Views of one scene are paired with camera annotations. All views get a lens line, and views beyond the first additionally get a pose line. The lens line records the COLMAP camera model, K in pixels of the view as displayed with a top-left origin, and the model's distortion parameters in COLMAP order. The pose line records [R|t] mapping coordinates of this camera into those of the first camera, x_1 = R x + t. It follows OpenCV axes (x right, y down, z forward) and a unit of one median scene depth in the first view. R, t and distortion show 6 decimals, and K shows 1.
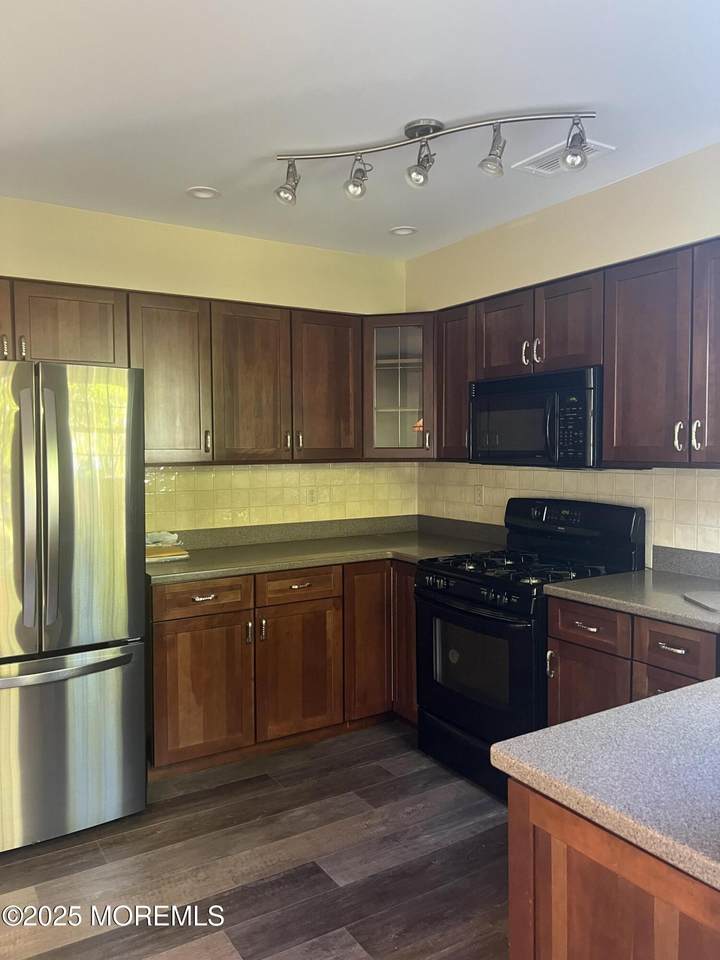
lens RADIAL K [[722.9, 0, 361.8], [0, 722.9, 475.3], [0, 0, 1]] dist [-0.000109, -0.000330]
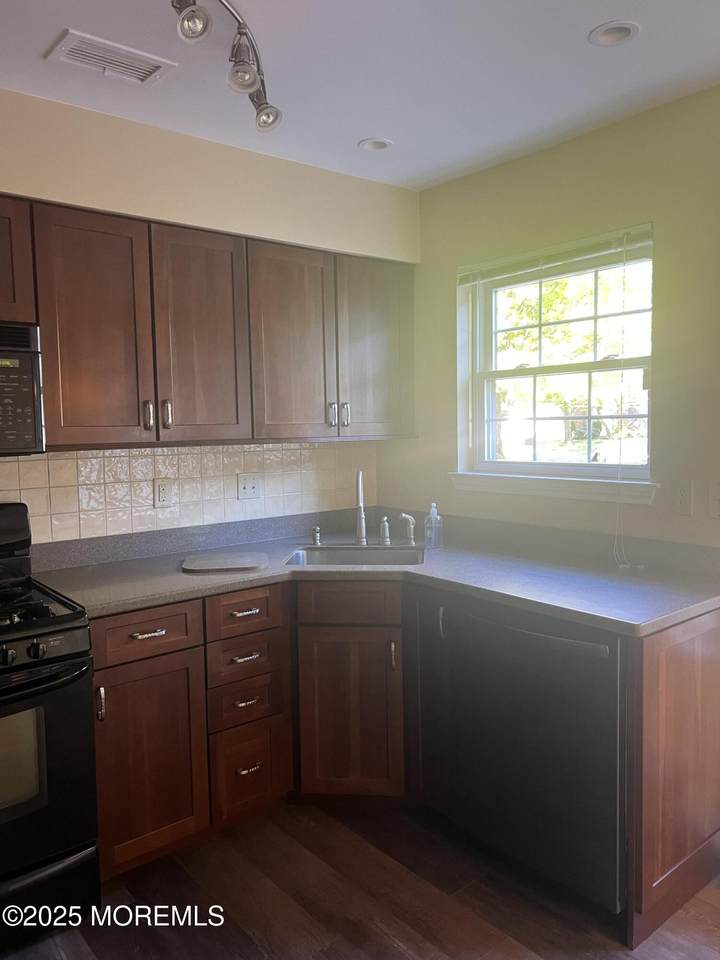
lens RADIAL K [[720.2, 0, 360.0], [0, 720.2, 480.0], [0, 0, 1]] dist [0.050289, -0.001348]
pose [[-0.133286, -0.075370, 0.988208, -0.509781], [0.058802, 0.994746, 0.083800, -0.028745], [-0.989332, 0.069278, -0.128154, 0.762948]]
